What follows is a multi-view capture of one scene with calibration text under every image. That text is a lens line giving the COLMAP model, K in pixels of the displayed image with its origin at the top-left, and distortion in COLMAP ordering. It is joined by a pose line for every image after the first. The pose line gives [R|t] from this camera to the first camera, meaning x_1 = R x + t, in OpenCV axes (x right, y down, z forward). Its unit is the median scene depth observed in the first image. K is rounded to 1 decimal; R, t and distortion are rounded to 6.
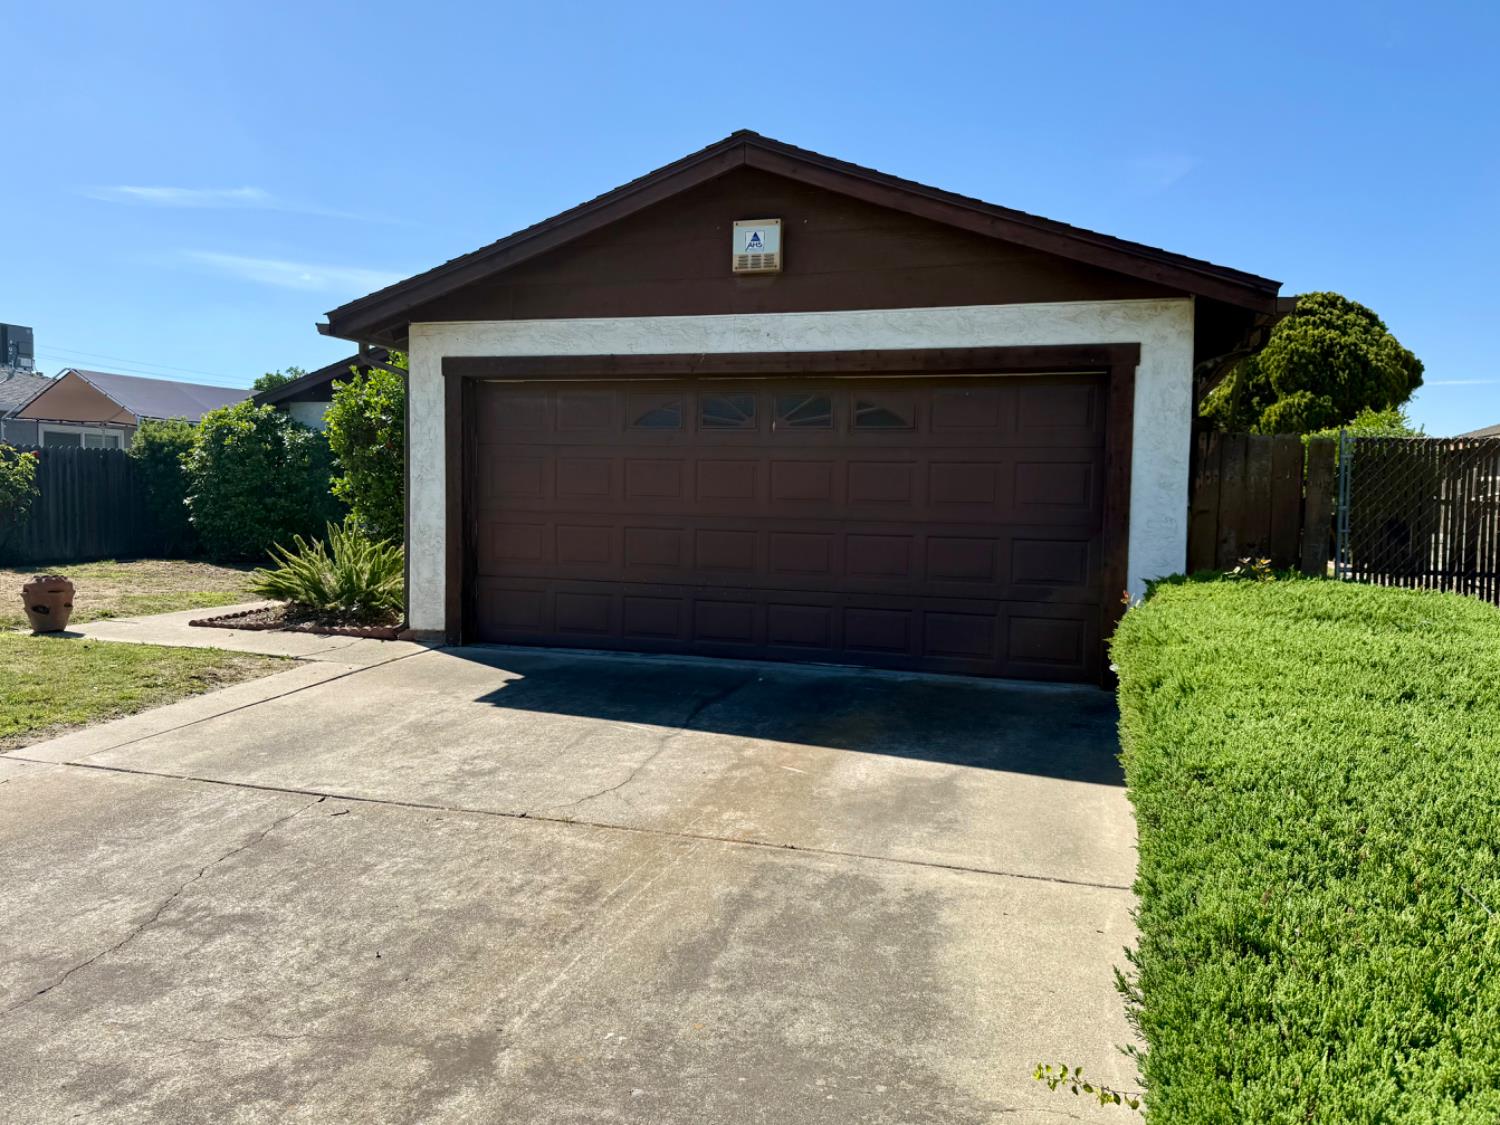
lens RADIAL K [[1083.2, 0, 750.0], [0, 1083.2, 562.5], [0, 0, 1]] dist [0.217206, -0.303271]
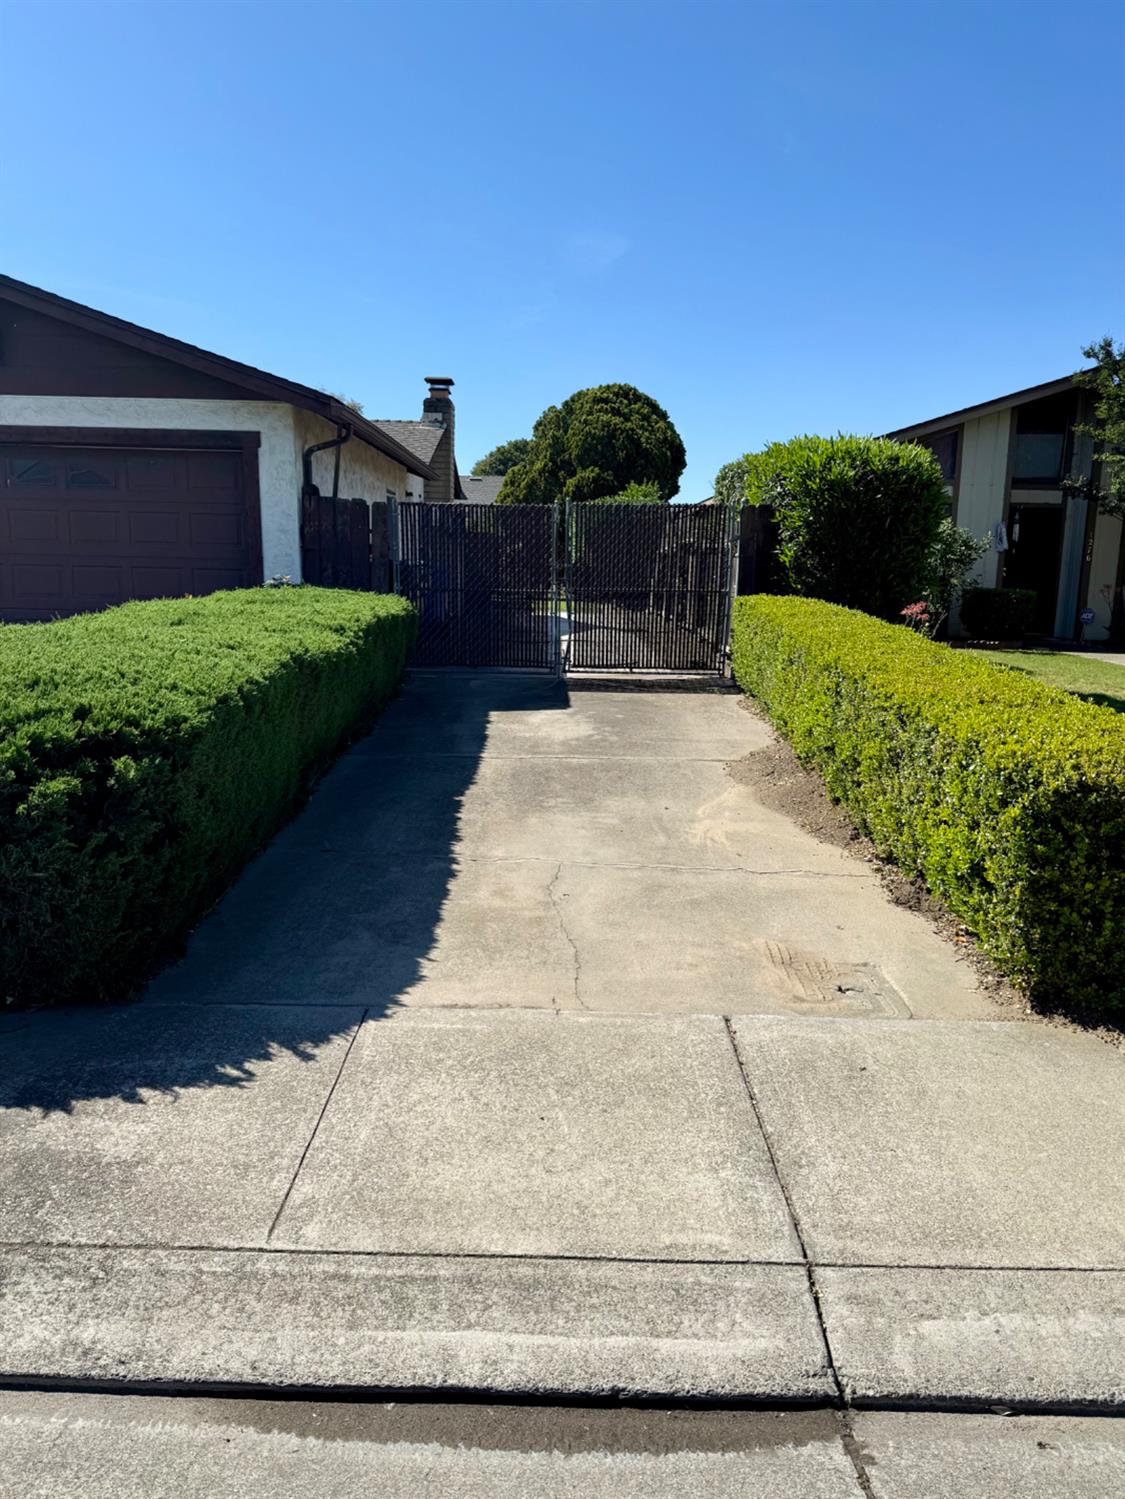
lens RADIAL K [[1055.9, 0, 540.5], [0, 1055.9, 751.4], [0, 0, 1]] dist [0.112091, -0.181072]
pose [[0.959261, -0.055316, 0.277053, 0.263362], [0.022371, 0.992438, 0.120689, 0.052954], [-0.281634, -0.109575, 0.953245, -0.444282]]
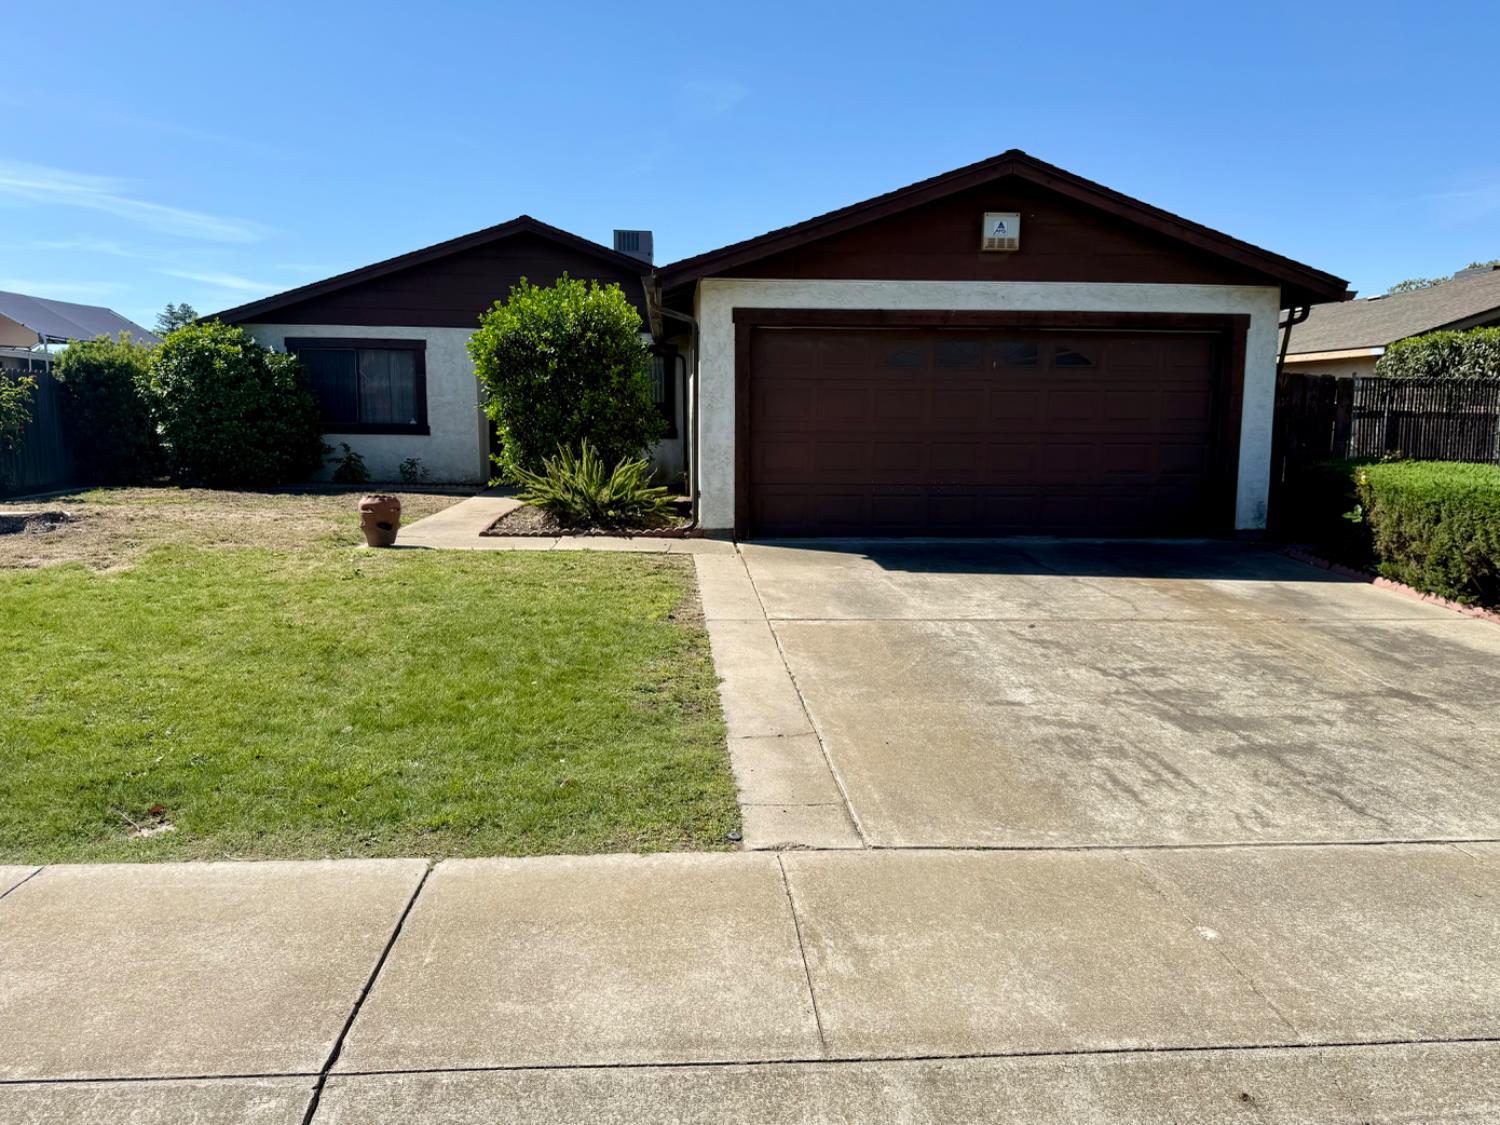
lens RADIAL K [[1087.0, 0, 747.4], [0, 1087.0, 583.6], [0, 0, 1]] dist [0.122791, -0.201708]
pose [[0.932531, -0.065203, 0.355155, -0.788349], [0.030408, 0.994248, 0.102691, -0.003492], [-0.359808, -0.084963, 0.929150, -0.191979]]
